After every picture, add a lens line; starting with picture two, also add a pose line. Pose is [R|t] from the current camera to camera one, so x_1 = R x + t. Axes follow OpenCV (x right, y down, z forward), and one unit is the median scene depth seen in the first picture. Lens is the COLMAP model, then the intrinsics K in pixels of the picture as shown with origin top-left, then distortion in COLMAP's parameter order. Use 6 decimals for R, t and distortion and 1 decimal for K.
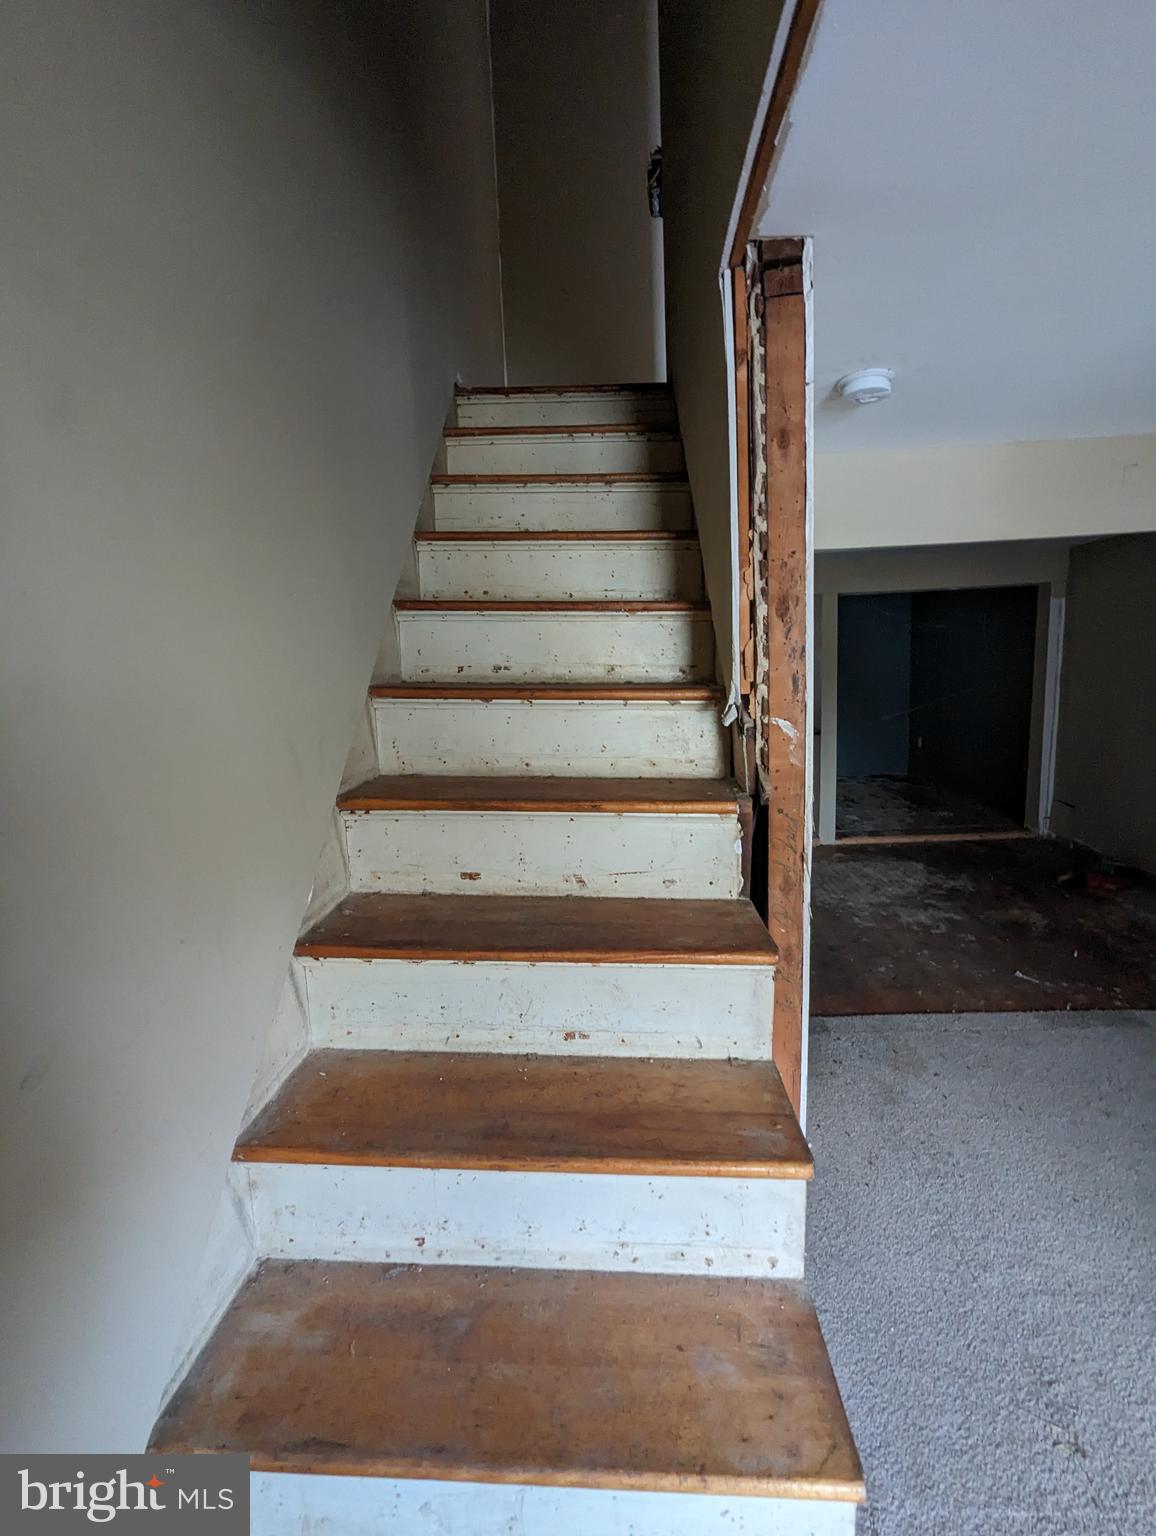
lens RADIAL K [[730.7, 0, 586.0], [0, 730.7, 769.1], [0, 0, 1]] dist [-0.002482, 0.001680]
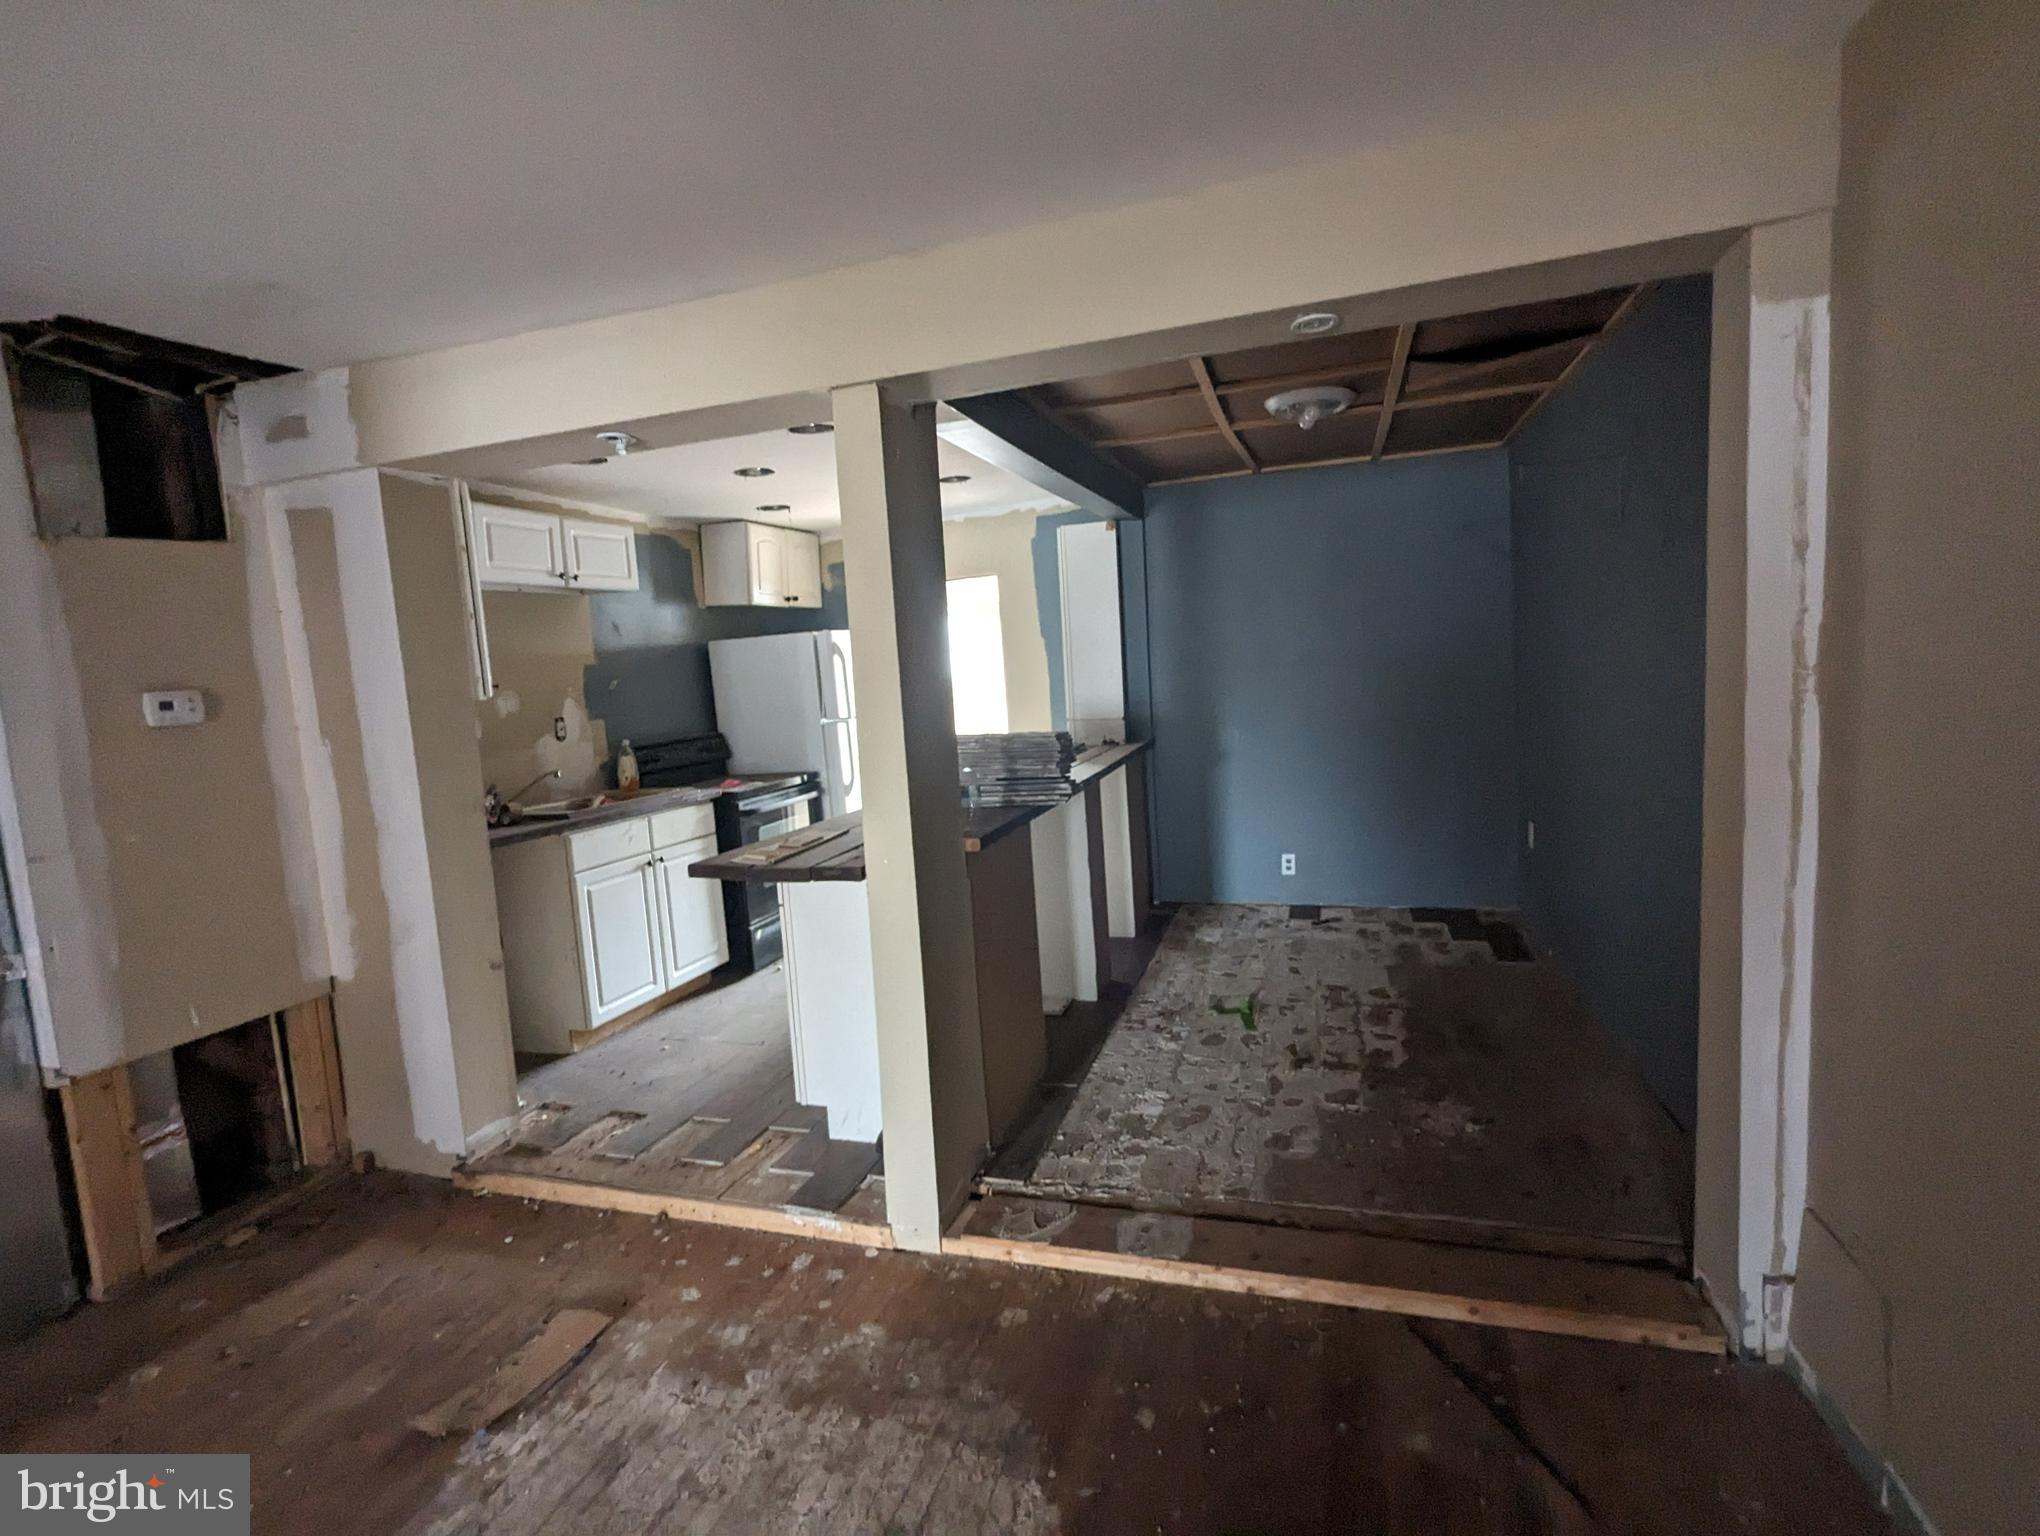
lens RADIAL K [[970.5, 0, 1021.6], [0, 970.5, 756.5], [0, 0, 1]] dist [-0.002482, 0.001680]
pose [[0.964976, 0.000098, -0.262337, 0.499264], [-0.009025, 0.999420, -0.032826, -0.087329], [0.262181, 0.034044, 0.964418, 0.664023]]
